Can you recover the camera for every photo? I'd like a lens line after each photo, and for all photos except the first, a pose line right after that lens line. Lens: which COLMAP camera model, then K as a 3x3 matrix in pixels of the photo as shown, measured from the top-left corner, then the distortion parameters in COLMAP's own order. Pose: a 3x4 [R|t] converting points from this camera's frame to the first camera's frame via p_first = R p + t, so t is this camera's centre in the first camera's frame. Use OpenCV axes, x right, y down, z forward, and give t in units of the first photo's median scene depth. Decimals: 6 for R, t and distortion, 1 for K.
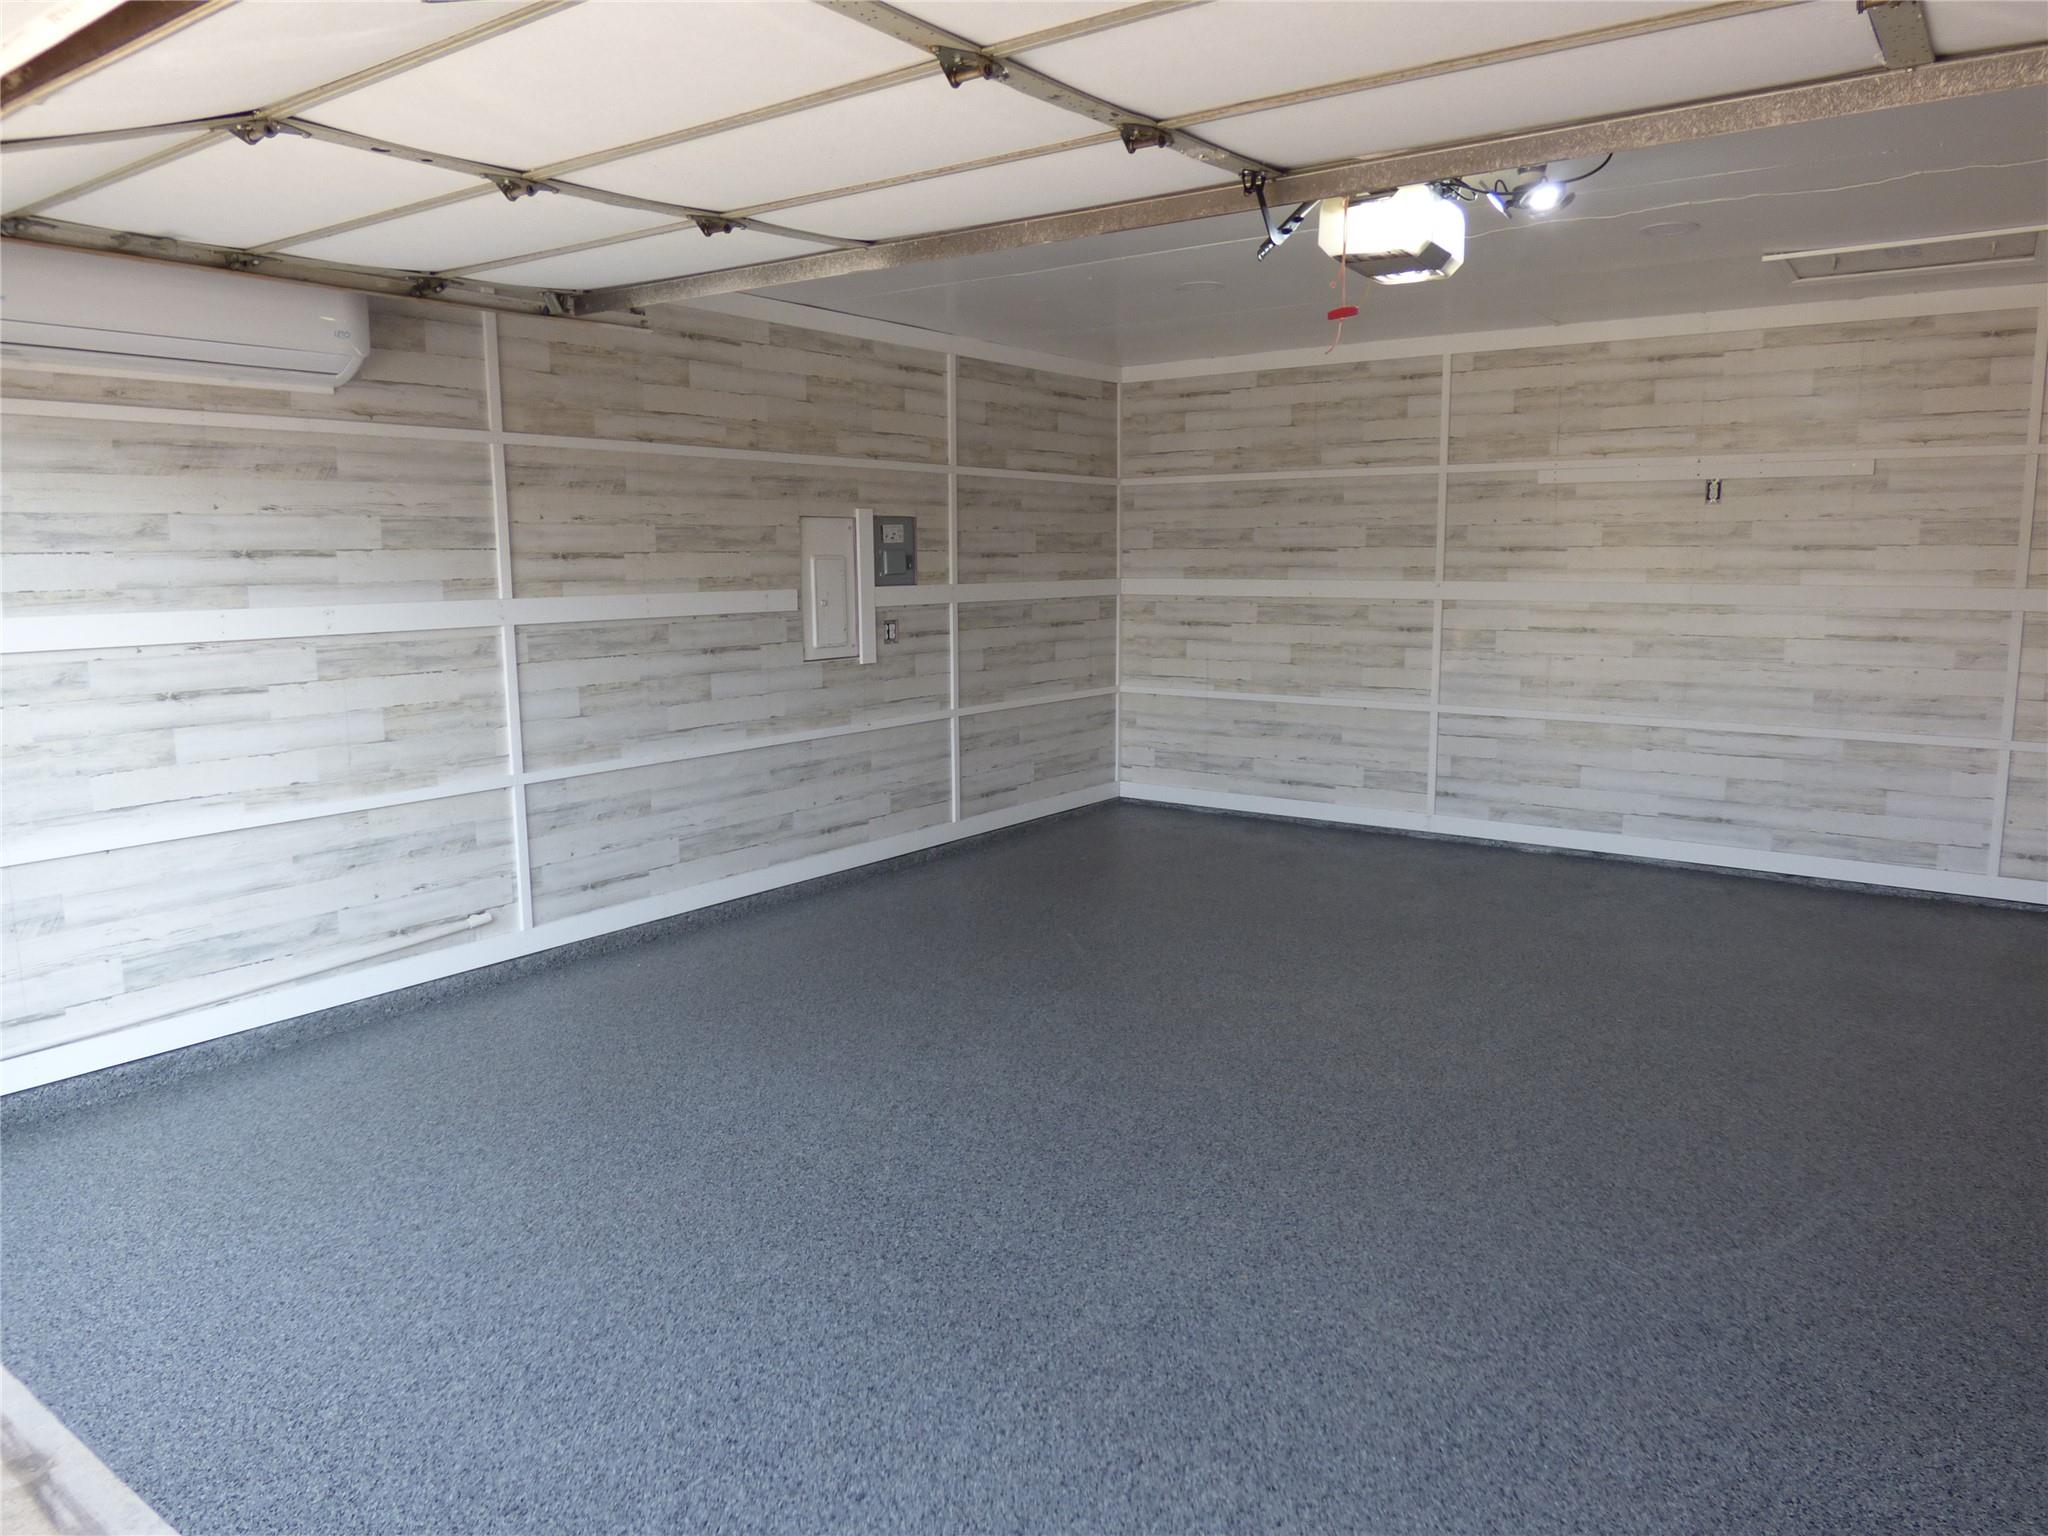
lens RADIAL K [[1398.8, 0, 1023.6], [0, 1398.8, 767.4], [0, 0, 1]] dist [0.000826, -0.000442]
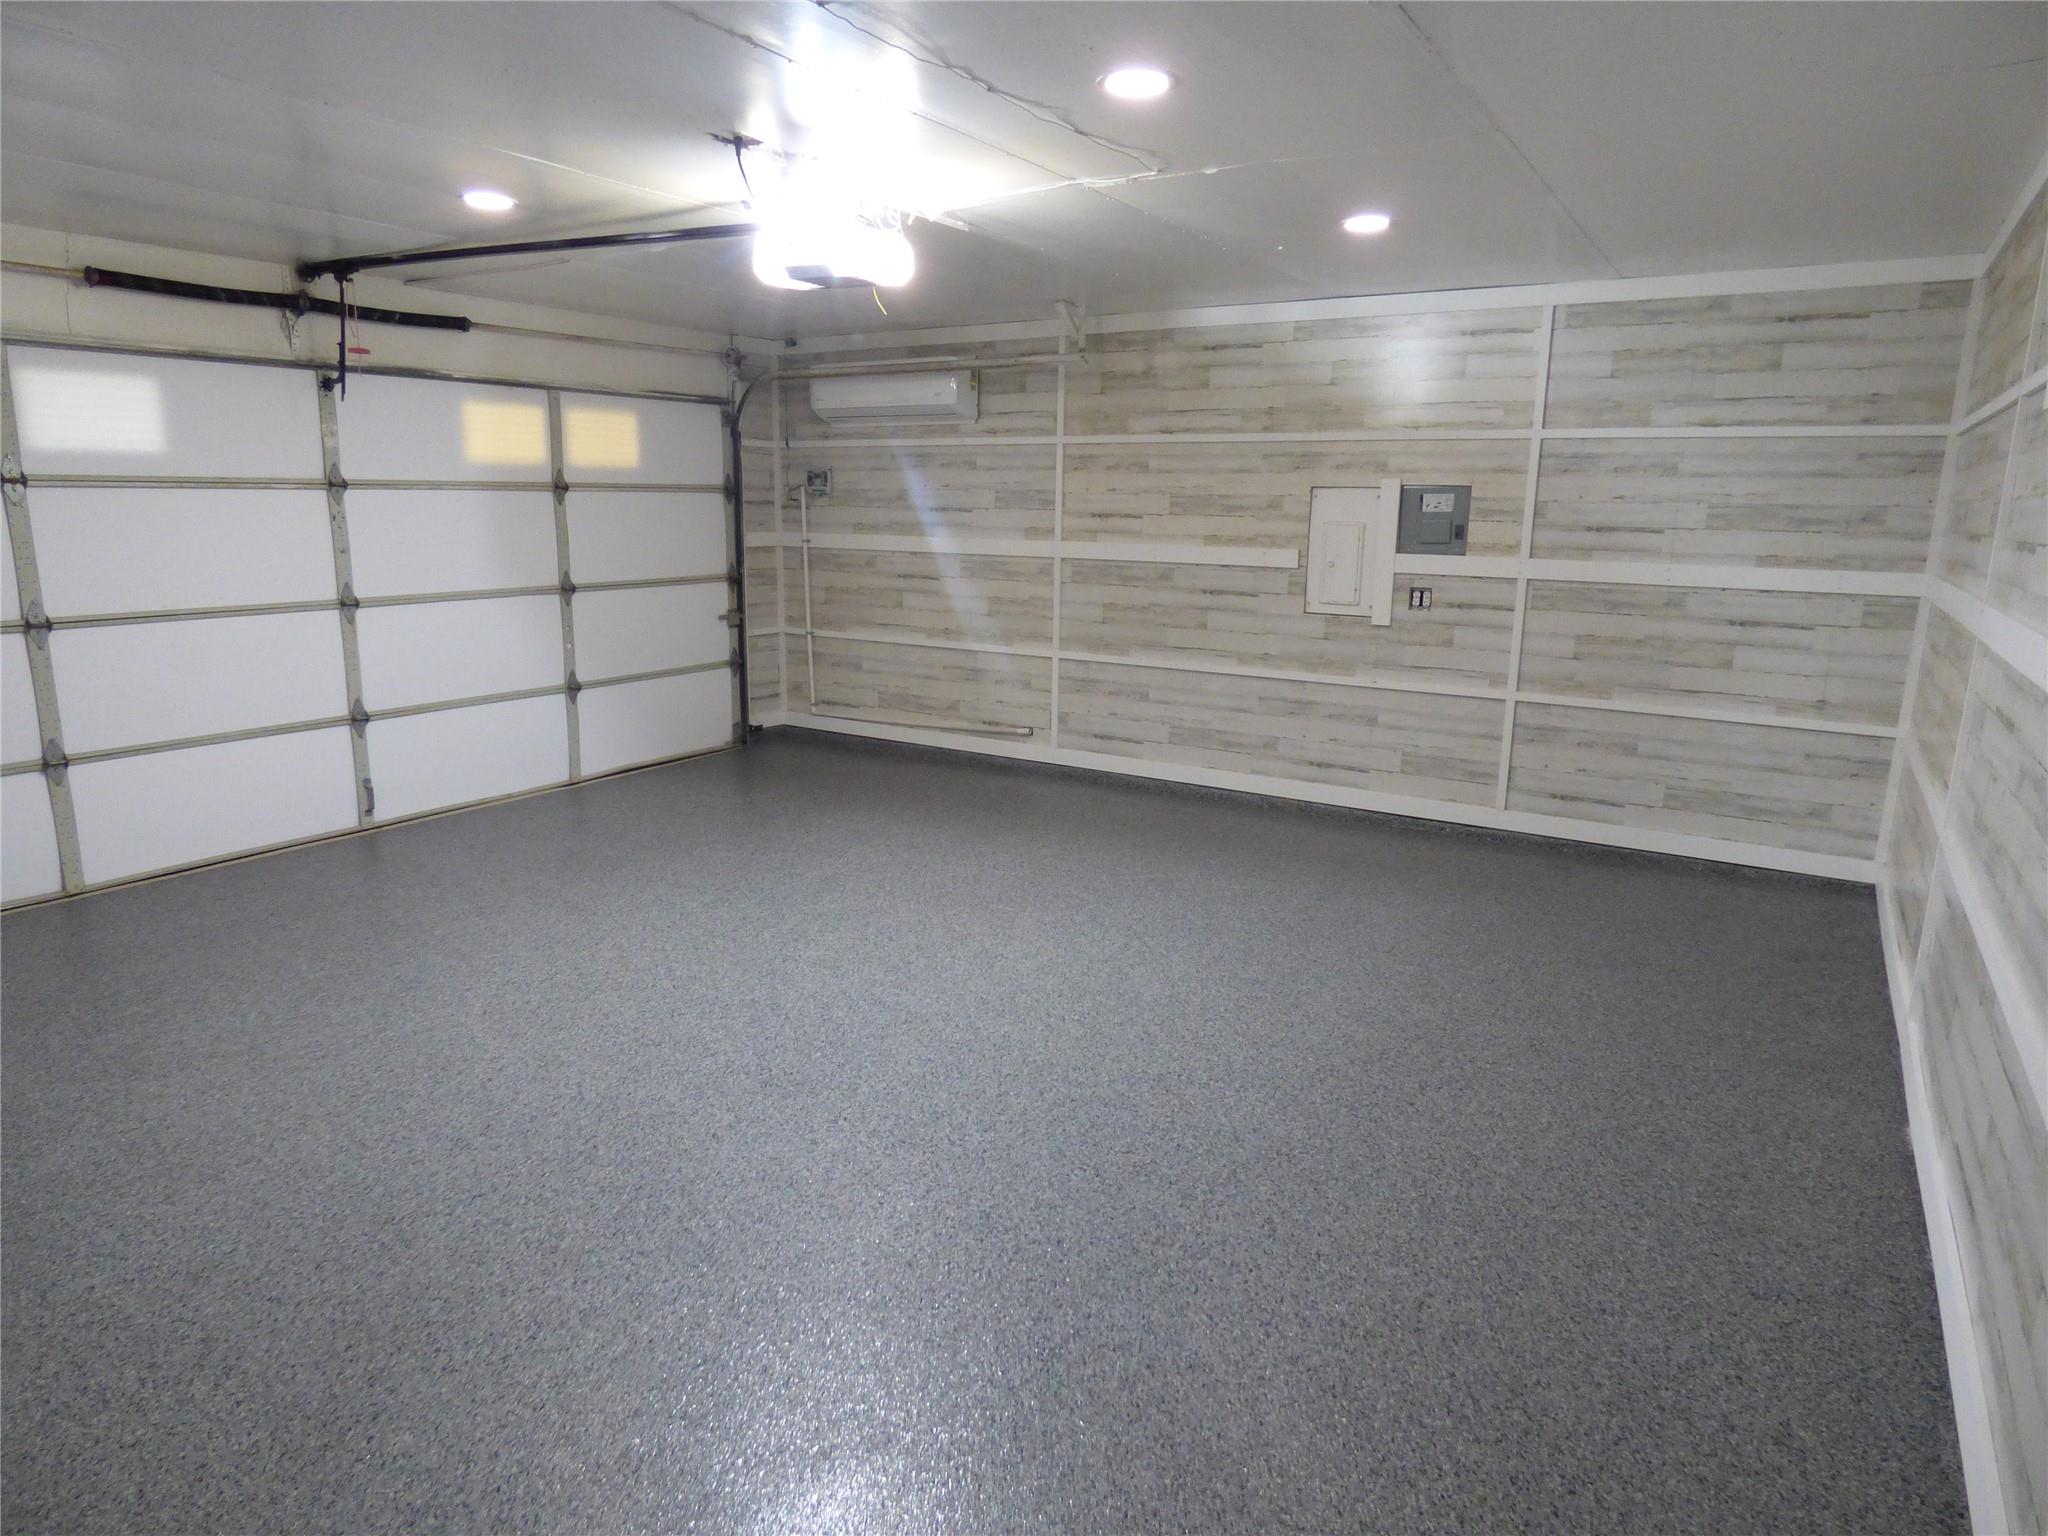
lens RADIAL K [[1211.0, 0, 1022.6], [0, 1211.0, 765.5], [0, 0, 1]] dist [0.000747, -0.000816]
pose [[0.071576, 0.211913, -0.974664, 0.858285], [-0.173394, 0.964935, 0.197064, -0.113884], [0.982248, 0.154896, 0.105811, 0.700776]]
